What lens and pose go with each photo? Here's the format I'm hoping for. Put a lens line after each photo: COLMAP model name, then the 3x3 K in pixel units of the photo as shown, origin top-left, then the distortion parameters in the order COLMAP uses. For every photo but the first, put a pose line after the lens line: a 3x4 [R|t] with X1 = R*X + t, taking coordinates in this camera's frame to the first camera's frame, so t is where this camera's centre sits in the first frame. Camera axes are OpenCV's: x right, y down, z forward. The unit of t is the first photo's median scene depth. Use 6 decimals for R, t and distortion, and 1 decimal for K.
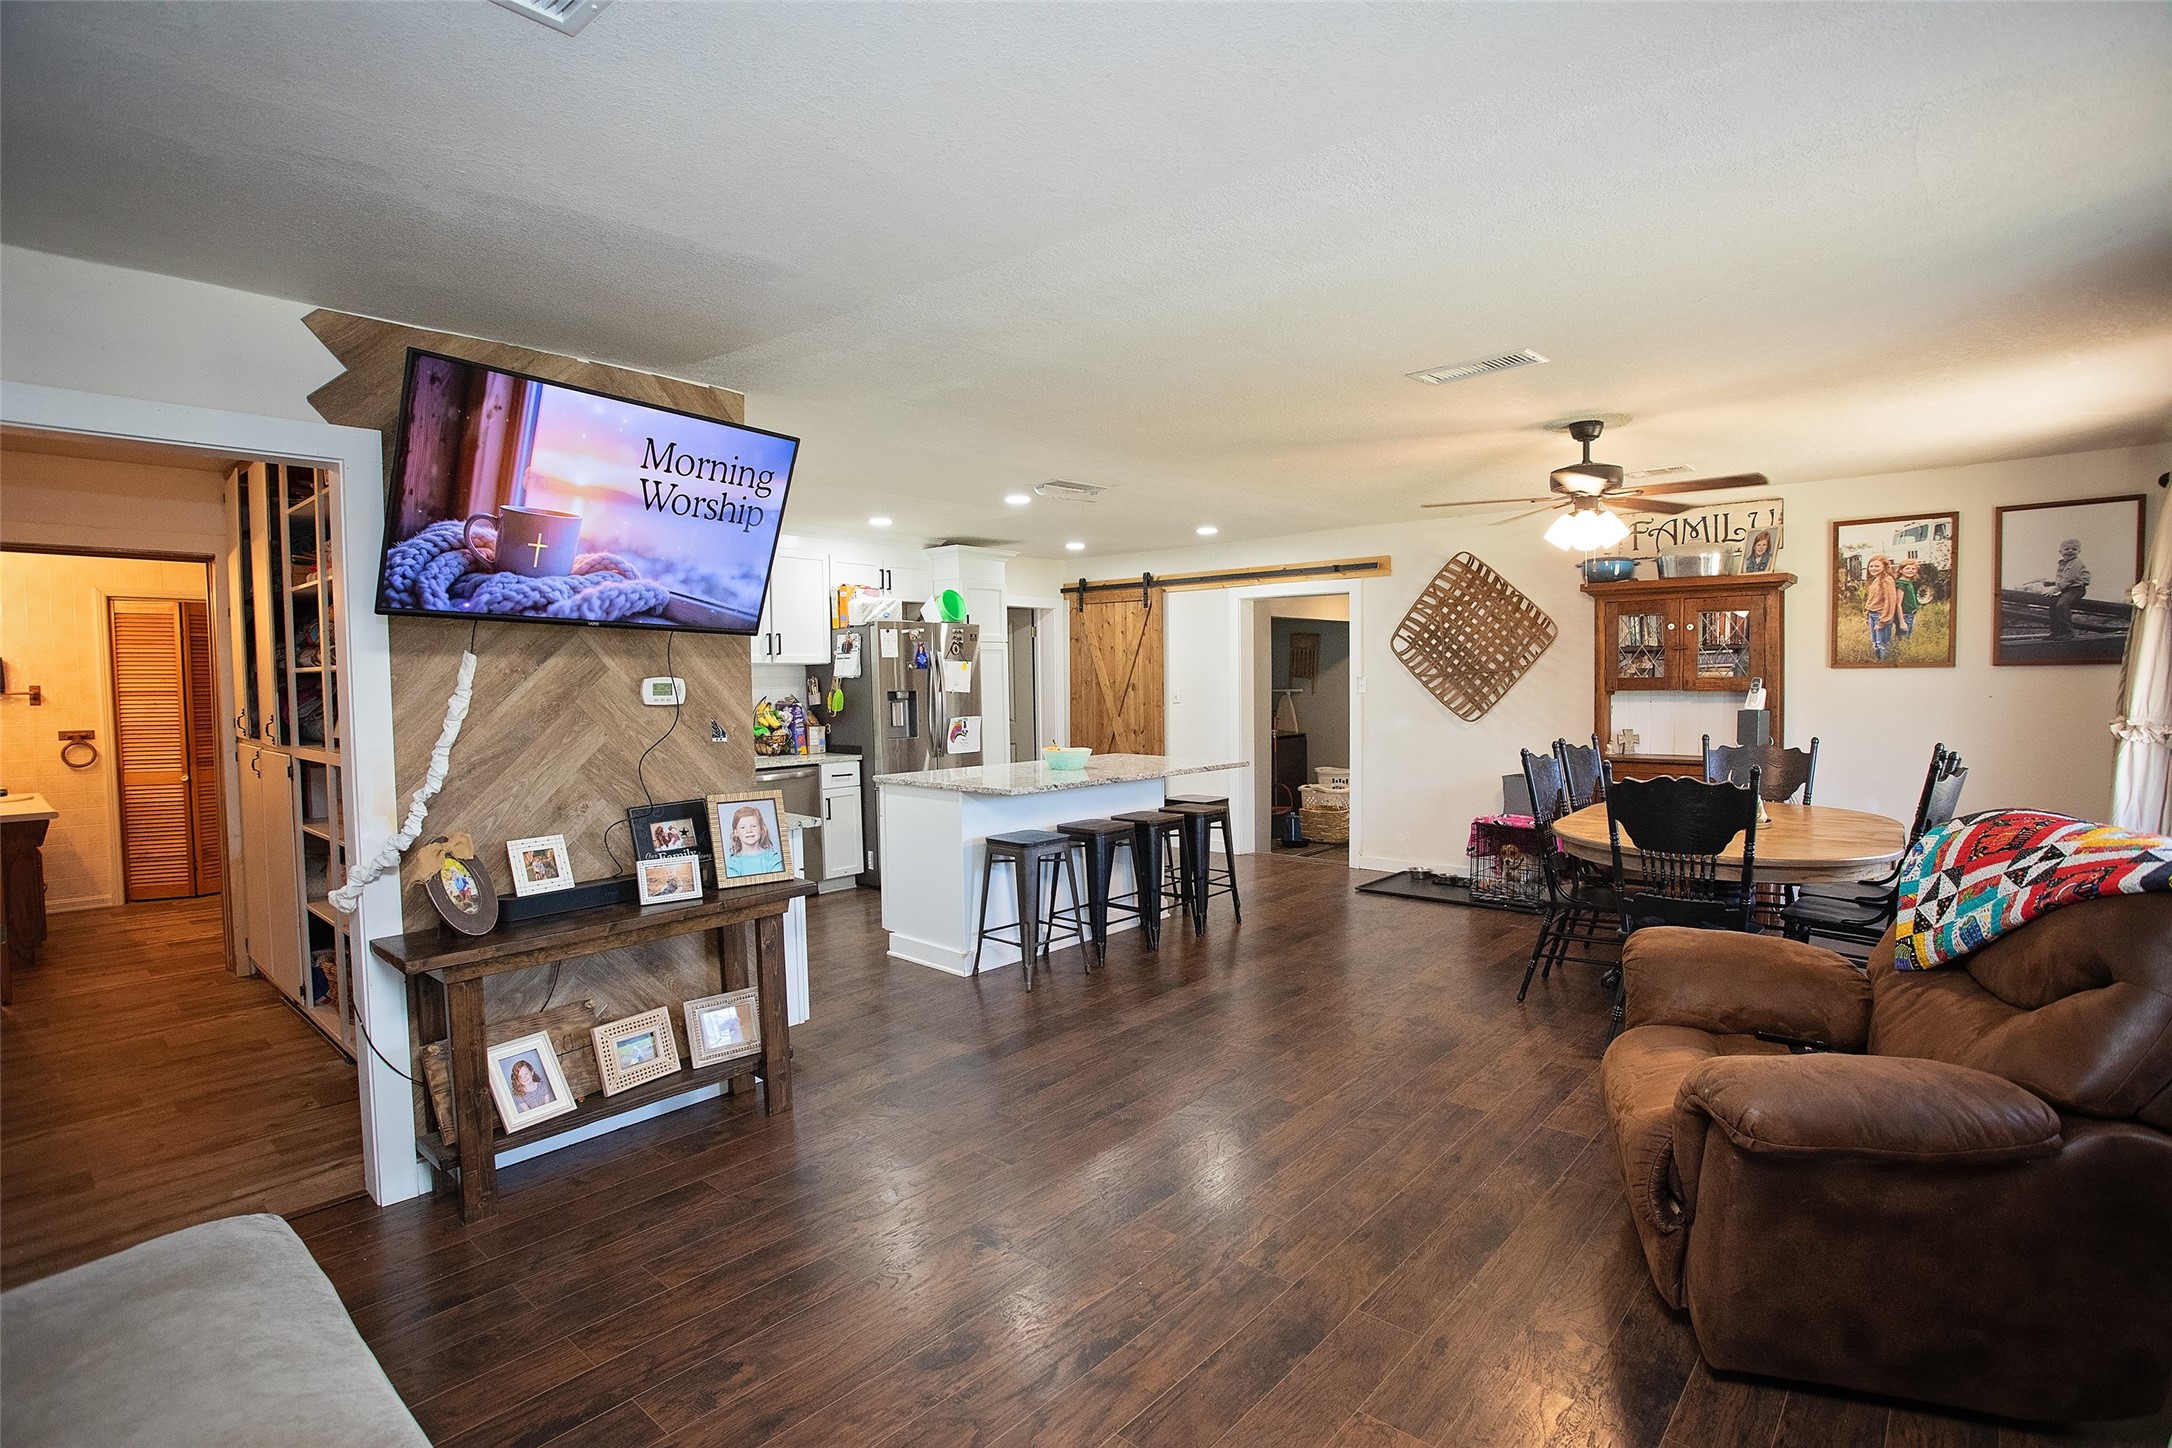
lens RADIAL K [[1057.1, 0, 1076.4], [0, 1057.1, 743.3], [0, 0, 1]] dist [-0.064067, 0.027590]
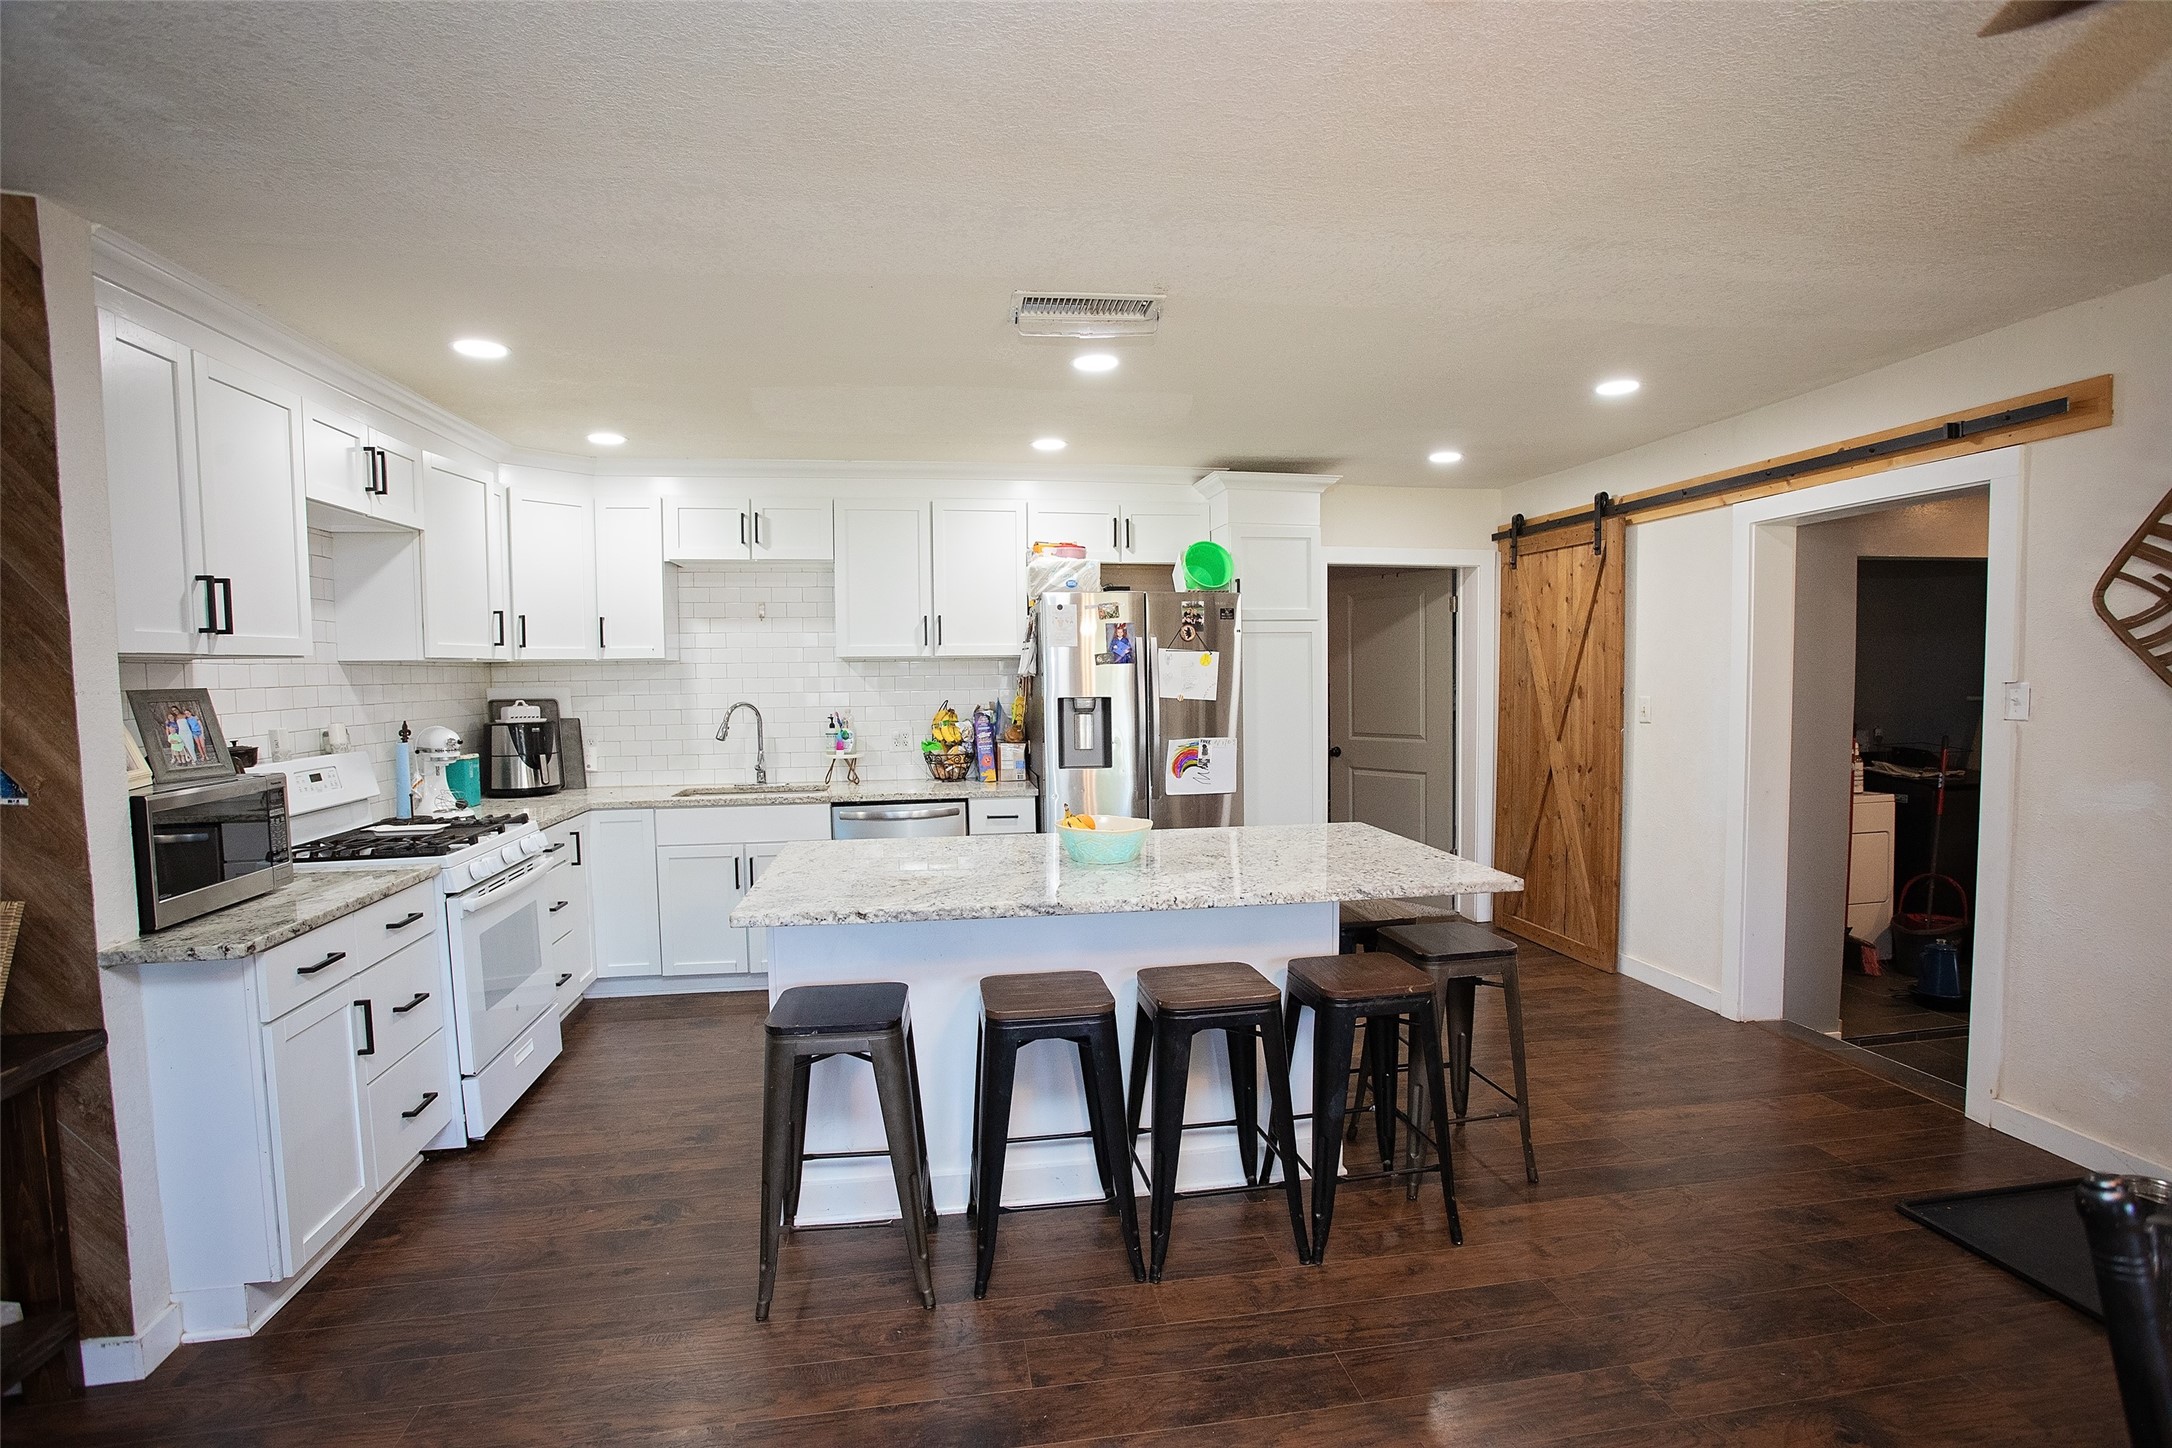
lens RADIAL K [[1057.1, 0, 1086.5], [0, 1057.1, 737.0], [0, 0, 1]] dist [-0.064067, 0.027590]
pose [[0.779606, 0.040419, -0.624964, 0.236505], [-0.036483, 0.999152, 0.019109, -0.034775], [0.625207, 0.007903, 0.780419, 0.446477]]
